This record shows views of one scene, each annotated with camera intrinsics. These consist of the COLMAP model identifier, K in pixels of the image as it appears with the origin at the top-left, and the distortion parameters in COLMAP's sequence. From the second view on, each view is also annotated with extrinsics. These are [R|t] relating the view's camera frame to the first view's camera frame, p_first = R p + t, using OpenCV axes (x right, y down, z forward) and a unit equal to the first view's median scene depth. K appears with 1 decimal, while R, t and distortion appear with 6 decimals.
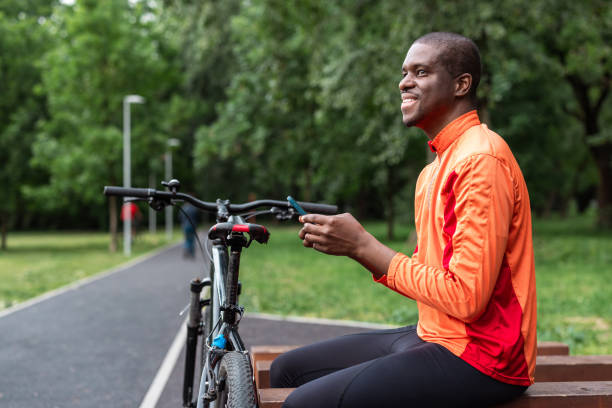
lens RADIAL K [[894.6, 0, 306.0], [0, 894.6, 204.0], [0, 0, 1]] dist [0.021619, -0.009578]
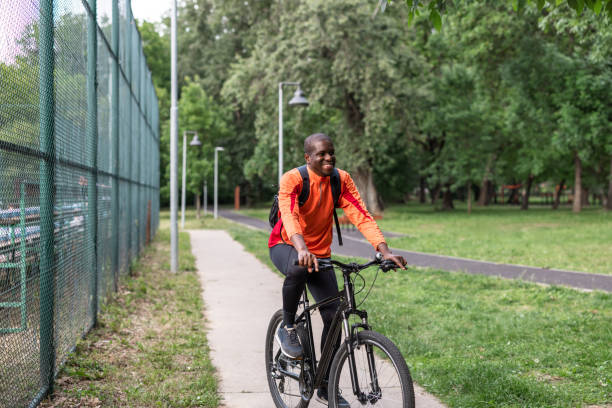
lens RADIAL K [[894.6, 0, 306.0], [0, 894.6, 204.0], [0, 0, 1]] dist [0.021619, -0.009578]
pose [[0.996579, 0.016617, 0.080955, -0.264961], [-0.018302, 0.999630, 0.020118, -0.049481], [-0.080591, -0.021530, 0.996515, -2.061819]]
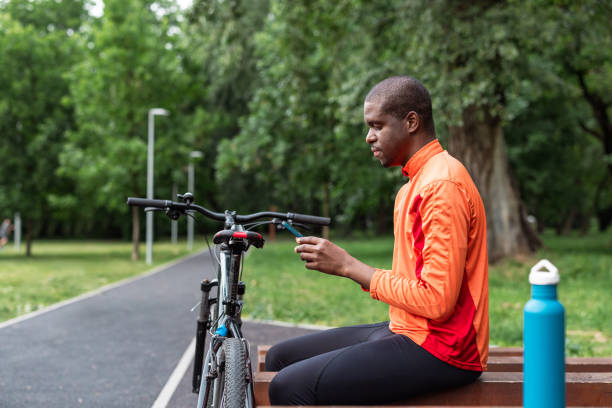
lens RADIAL K [[894.6, 0, 306.0], [0, 894.6, 204.0], [0, 0, 1]] dist [0.021619, -0.009578]
pose [[0.999538, 0.017484, -0.024876, 0.006750], [-0.017842, 0.999739, -0.014273, 0.000201], [0.024620, 0.014710, 0.999589, -0.029954]]
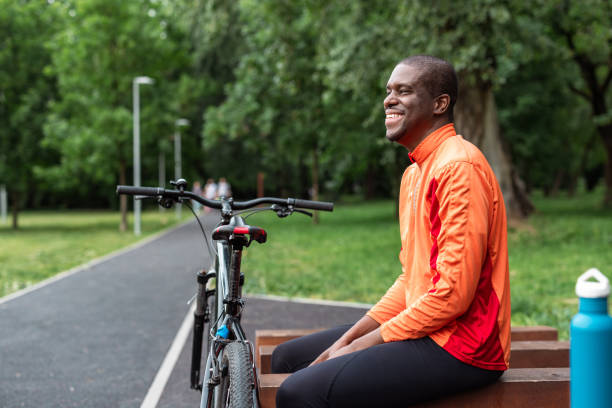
lens RADIAL K [[894.4, 0, 306.7], [0, 894.4, 200.5], [0, 0, 1]] dist [0.021579, -0.021141]
pose [[0.999955, -0.000571, -0.009423, 0.002756], [0.000772, 0.999772, 0.021348, -0.005052], [0.009409, -0.021355, 0.999728, -0.015573]]
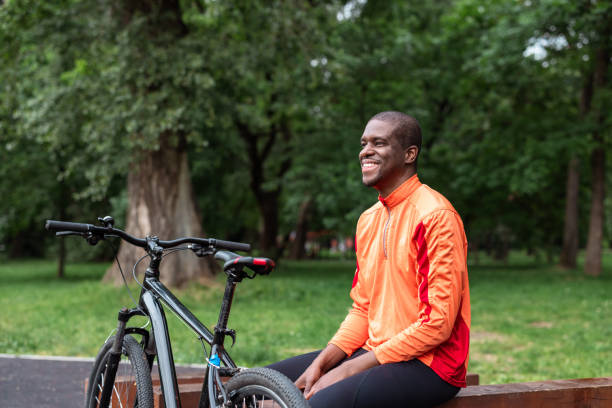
lens RADIAL K [[894.6, 0, 306.0], [0, 894.6, 204.0], [0, 0, 1]] dist [0.021619, -0.009578]
pose [[0.924000, 0.044555, 0.379787, -0.069775], [-0.028108, 0.998416, -0.048746, 0.000770], [-0.381357, 0.034366, 0.923789, -0.020165]]
